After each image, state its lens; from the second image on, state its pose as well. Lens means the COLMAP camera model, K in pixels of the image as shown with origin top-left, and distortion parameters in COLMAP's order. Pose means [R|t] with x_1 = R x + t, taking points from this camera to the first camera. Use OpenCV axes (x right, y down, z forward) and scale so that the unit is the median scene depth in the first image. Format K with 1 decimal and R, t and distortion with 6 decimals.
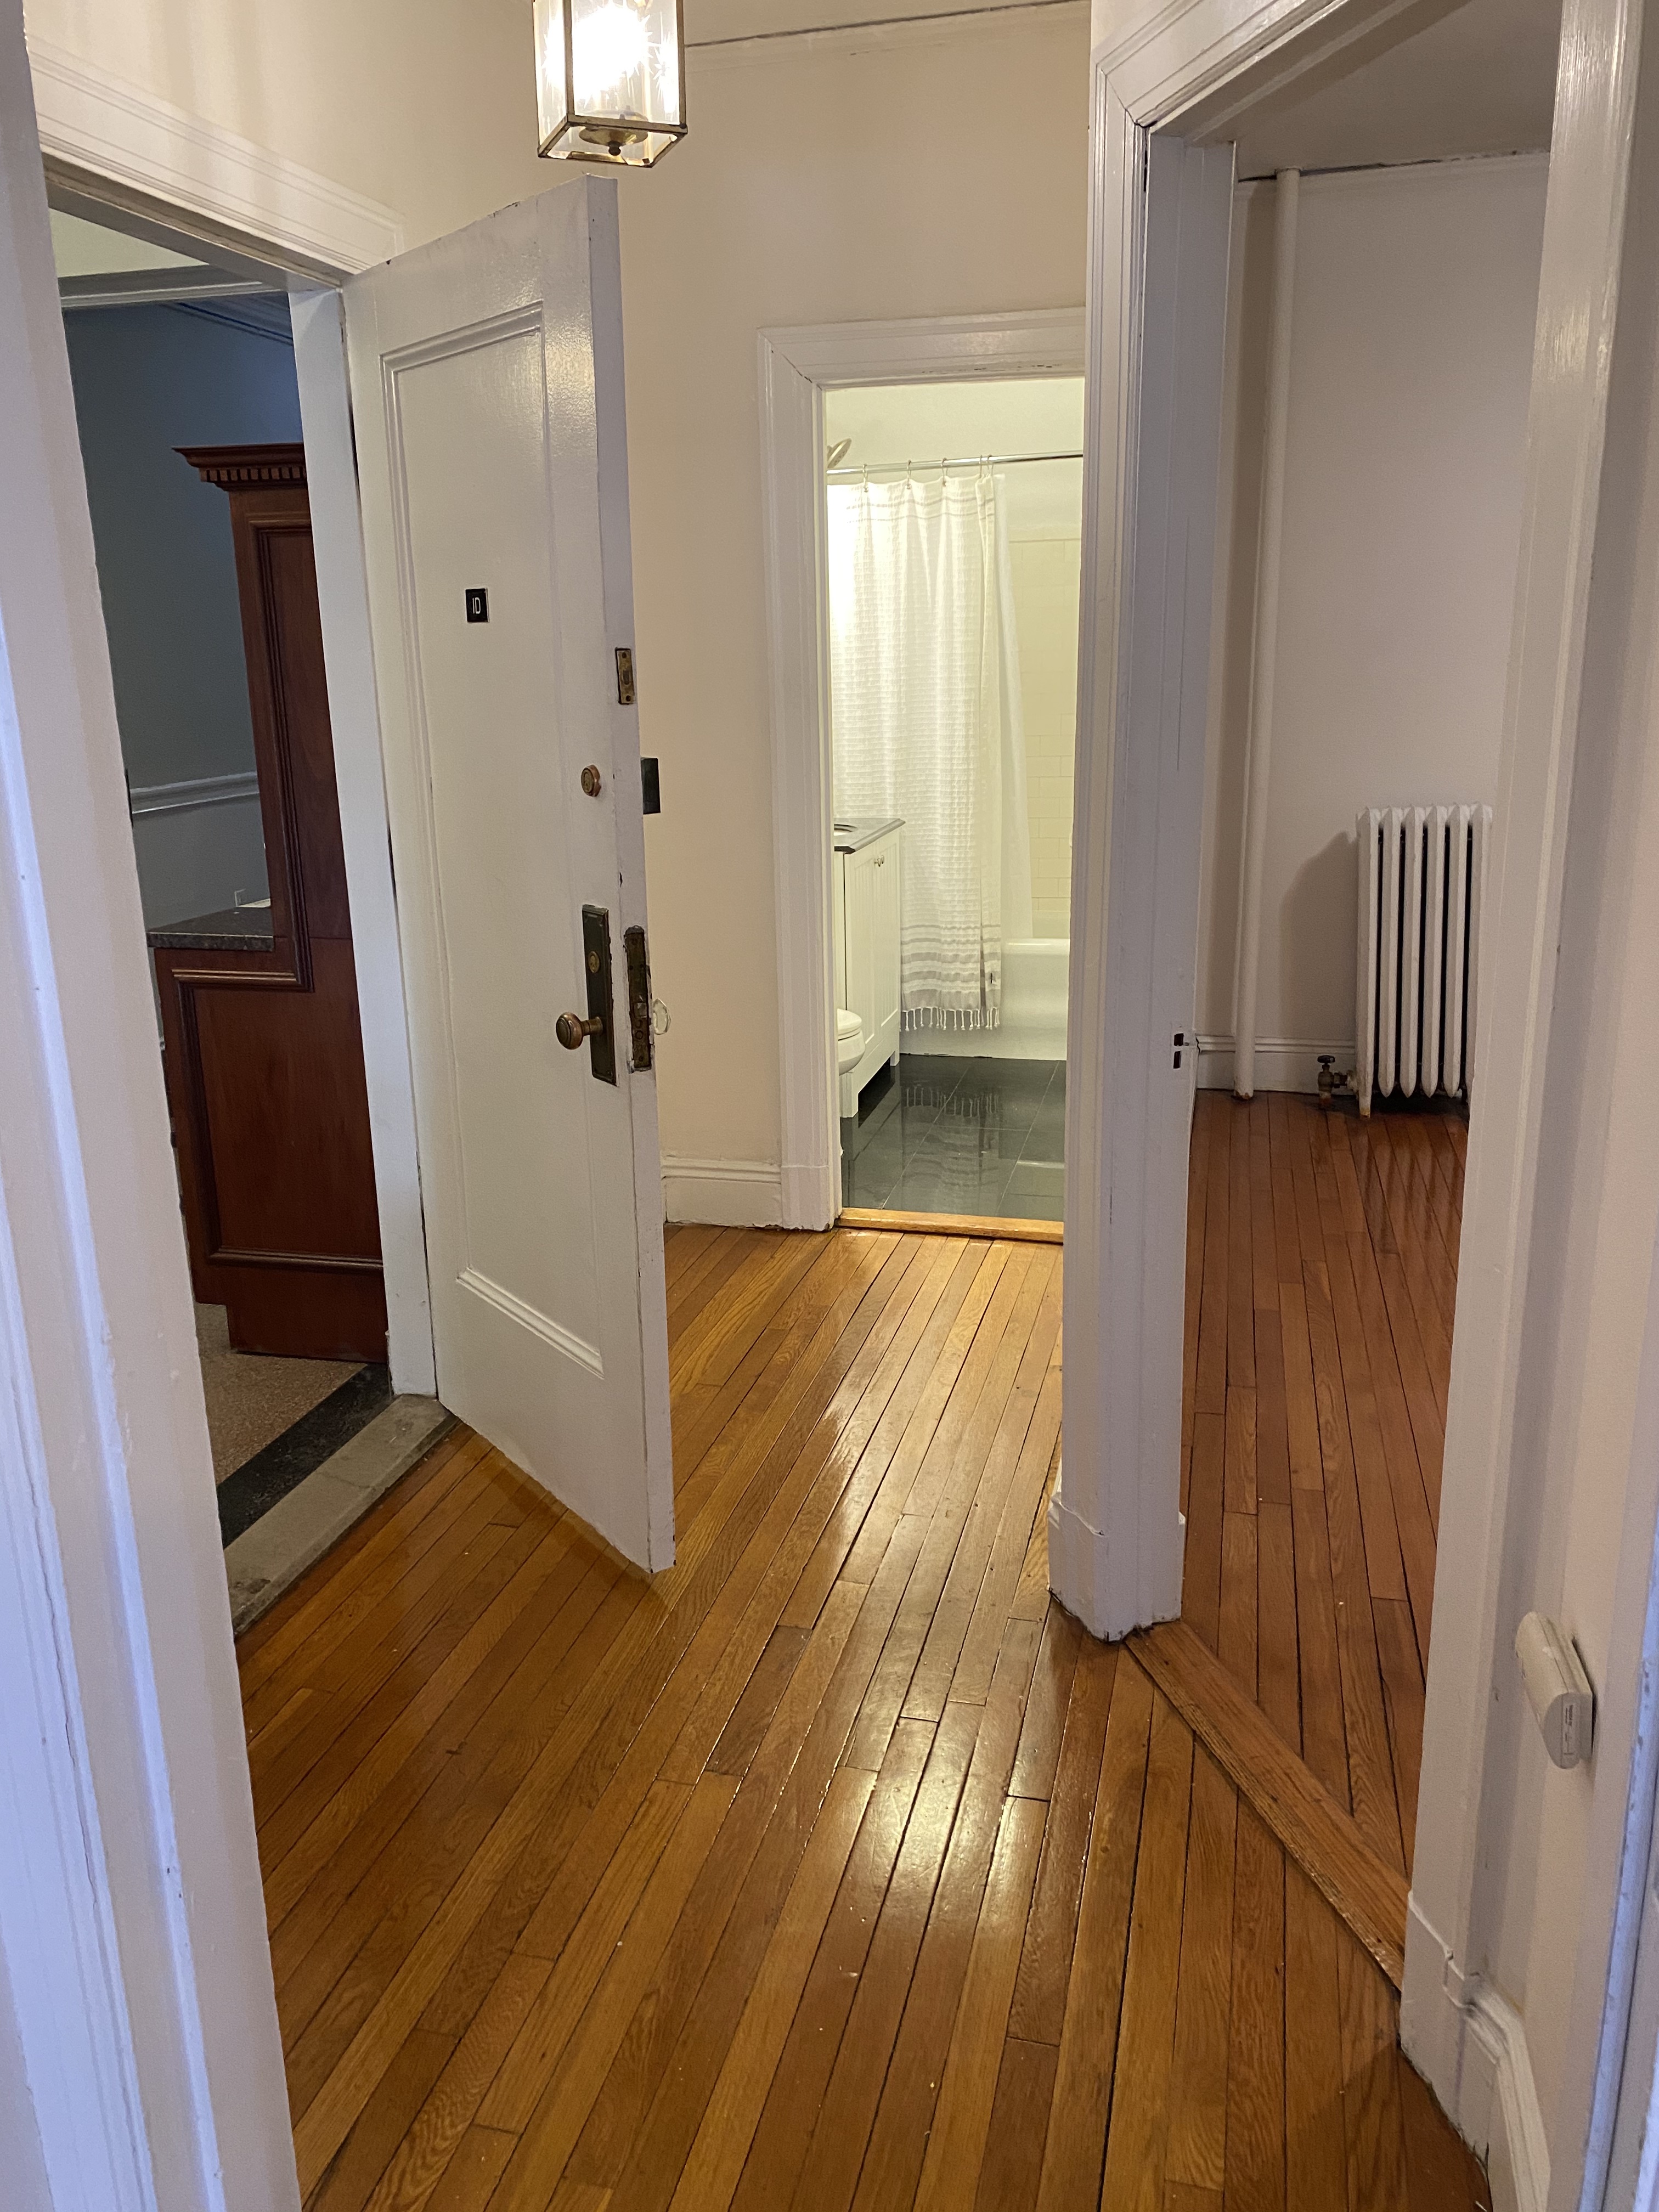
lens RADIAL K [[1689.7, 0, 831.2], [0, 1689.7, 1115.5], [0, 0, 1]] dist [0.016100, -0.007253]
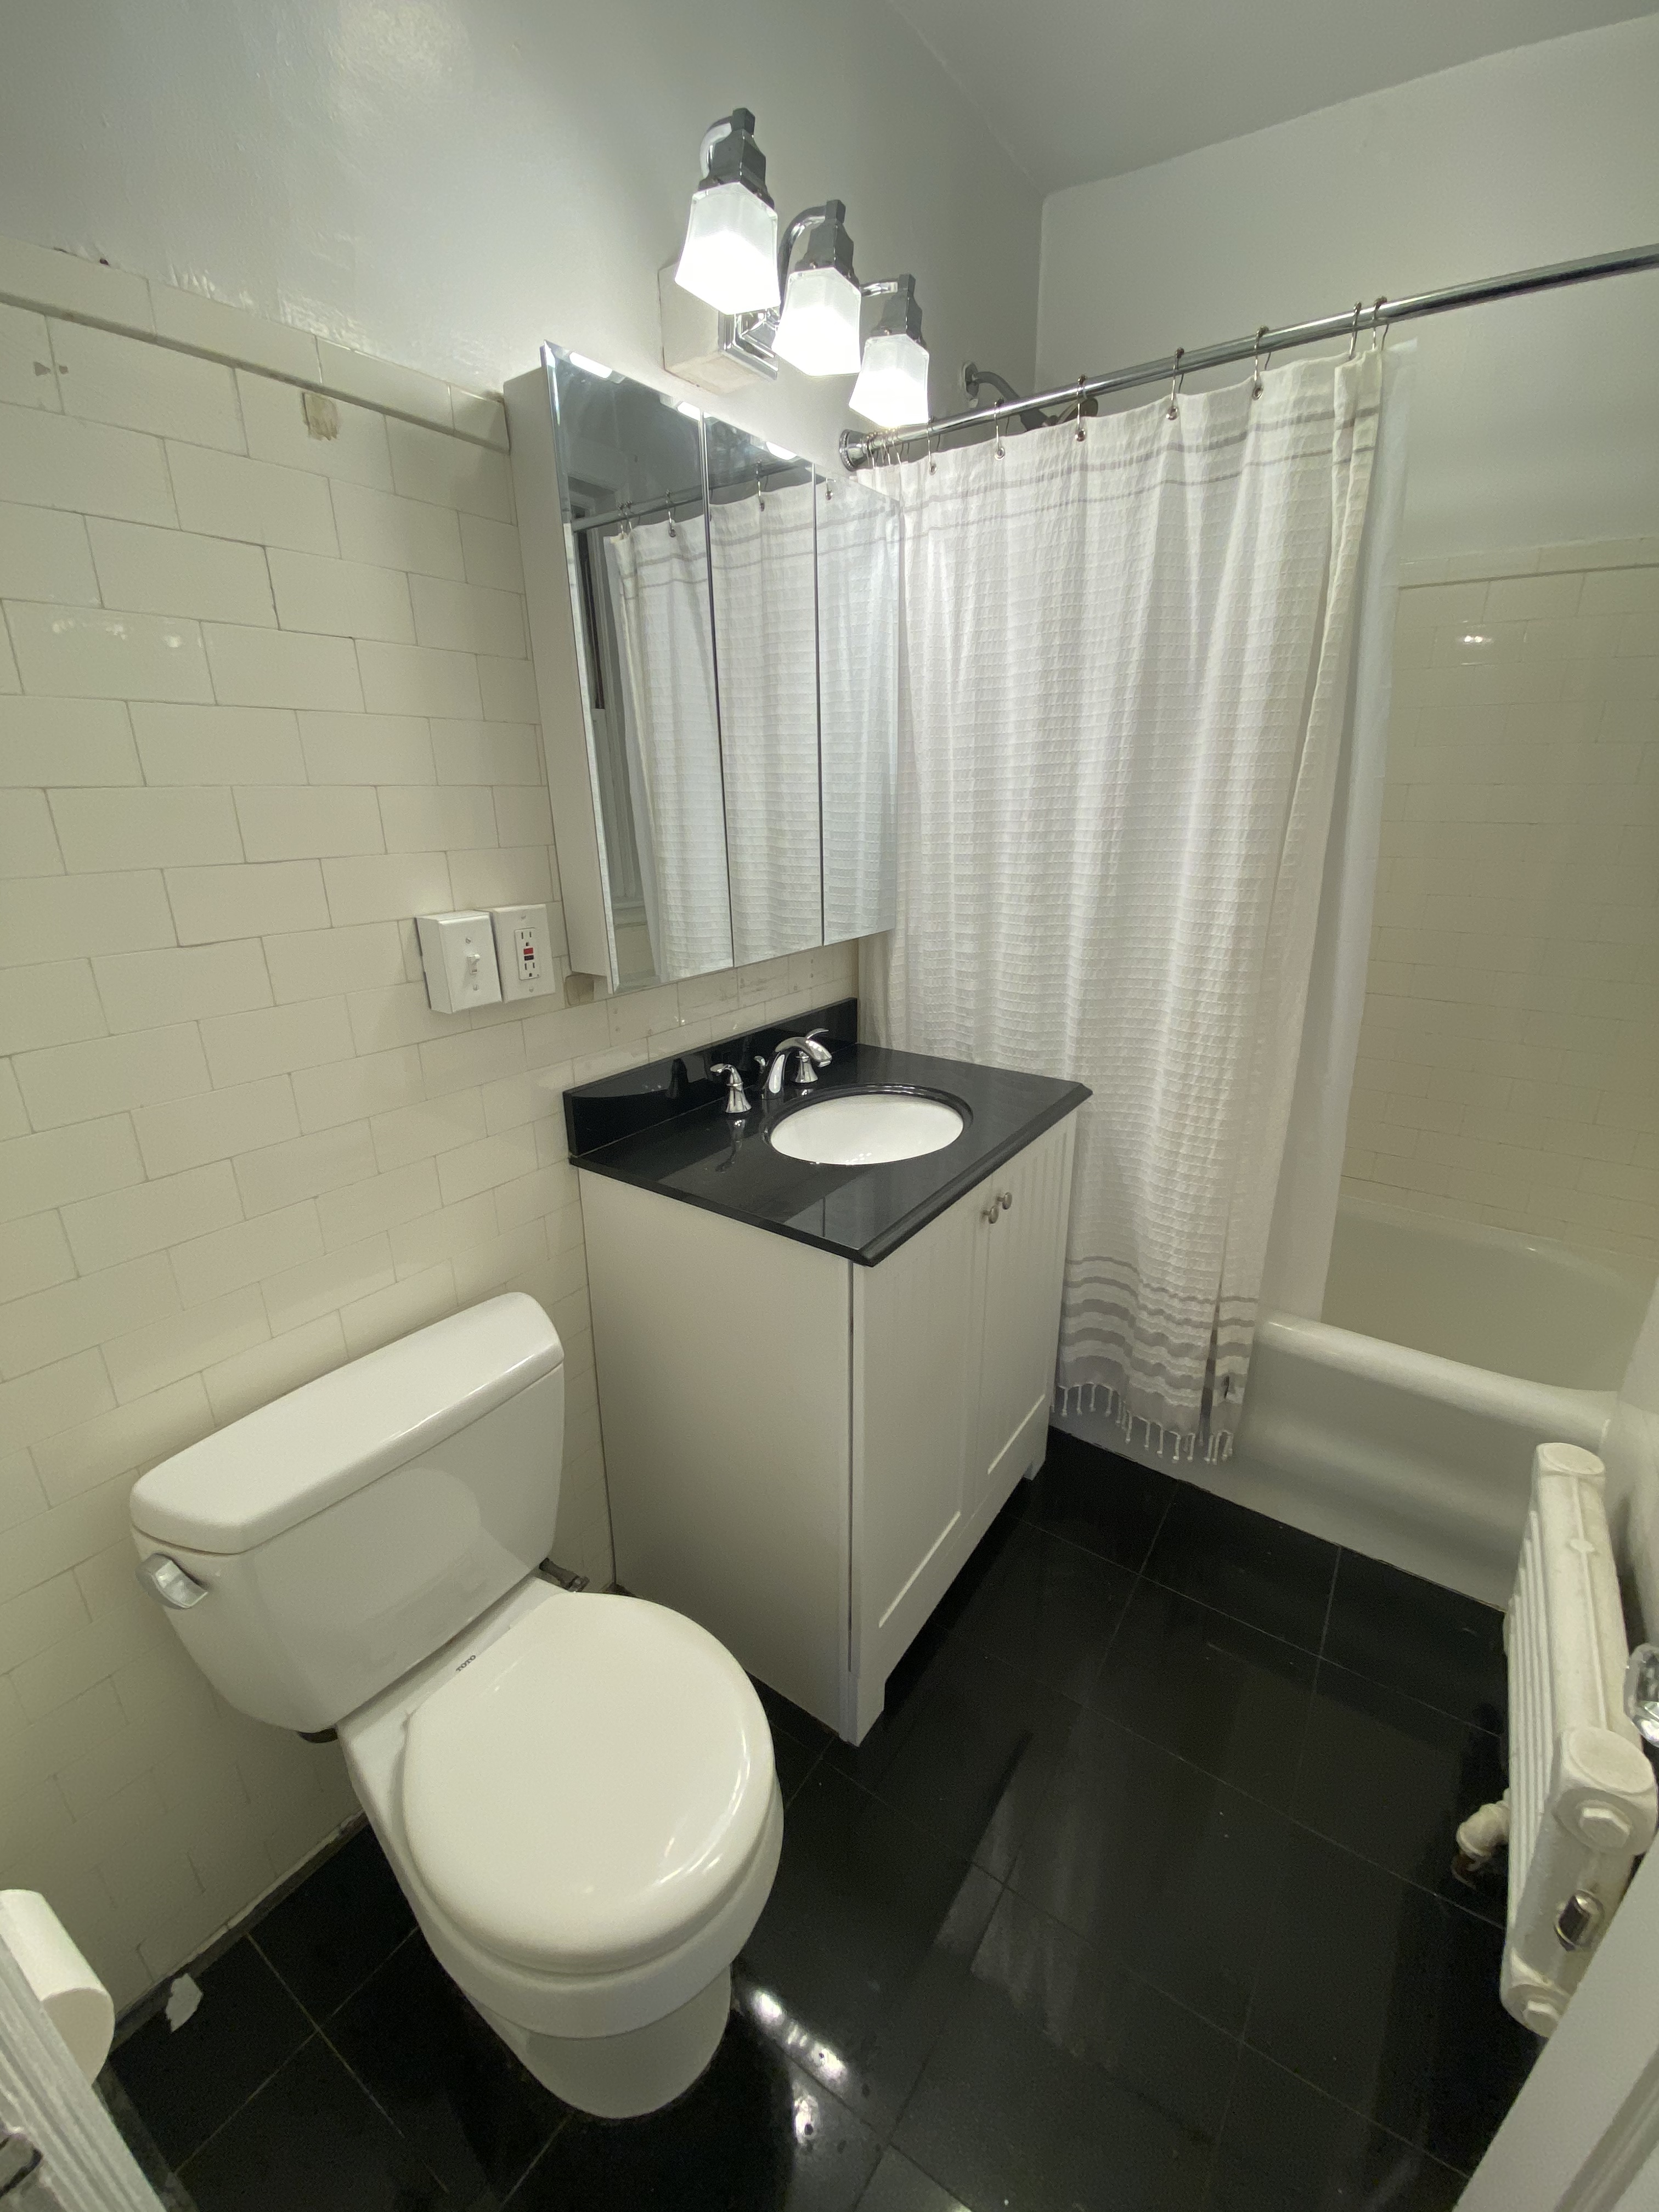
lens RADIAL K [[891.2, 0, 824.4], [0, 891.2, 1101.8], [0, 0, 1]] dist [0.001560, -0.000358]
pose [[0.942270, 0.120864, -0.312280, 0.052805], [-0.113149, 0.992657, 0.042781, -0.174478], [0.315157, -0.004977, 0.949026, 0.704855]]
